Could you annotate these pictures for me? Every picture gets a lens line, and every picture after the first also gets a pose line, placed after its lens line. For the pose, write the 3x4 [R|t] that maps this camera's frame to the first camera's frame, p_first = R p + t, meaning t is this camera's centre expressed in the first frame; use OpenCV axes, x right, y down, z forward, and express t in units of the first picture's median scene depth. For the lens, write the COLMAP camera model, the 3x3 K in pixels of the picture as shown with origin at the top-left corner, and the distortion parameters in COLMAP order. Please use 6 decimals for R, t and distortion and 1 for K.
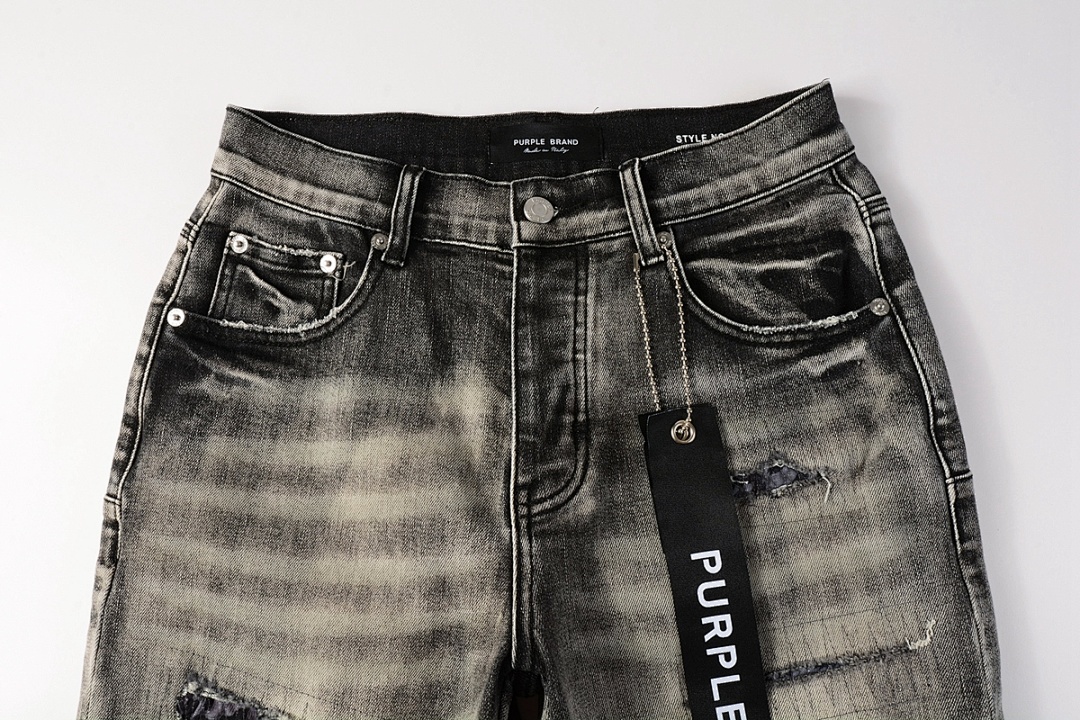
lens RADIAL K [[789.2, 0, 539.9], [0, 789.2, 359.4], [0, 0, 1]] dist [-0.027420, -0.008589]
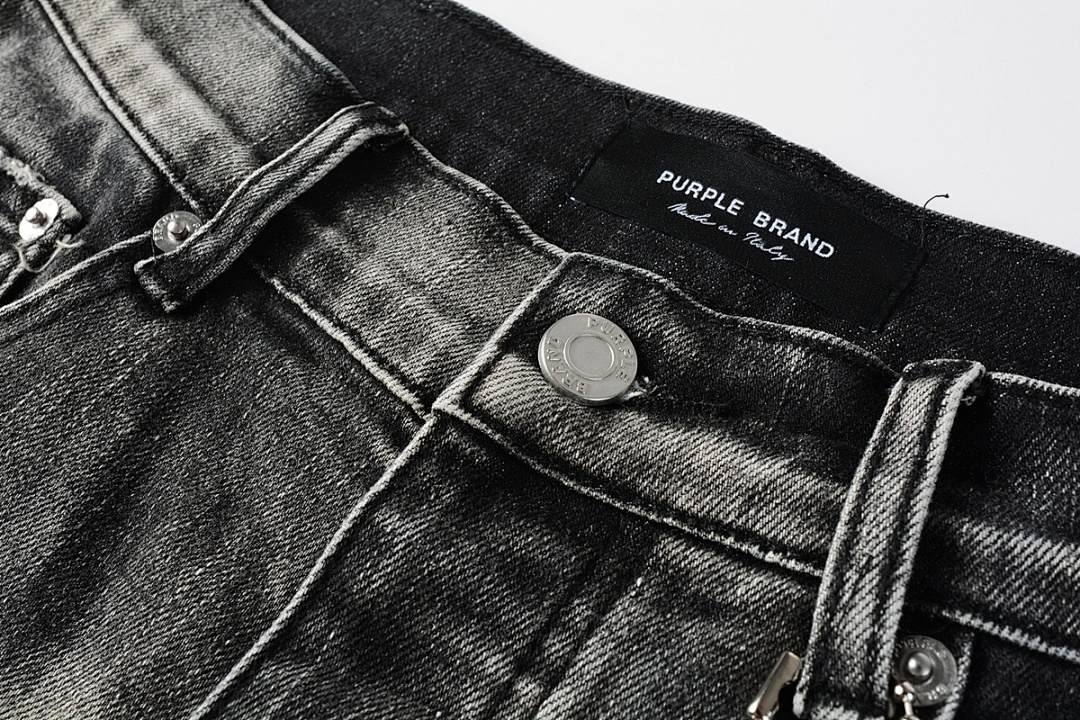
lens RADIAL K [[1151.2, 0, 541.6], [0, 1151.2, 355.8], [0, 0, 1]] dist [0.012973, 0.000000]
pose [[0.817360, 0.457526, -0.350132, 0.137513], [-0.540268, 0.819757, -0.190023, -0.095584], [0.200083, 0.344482, 0.917224, 0.588238]]
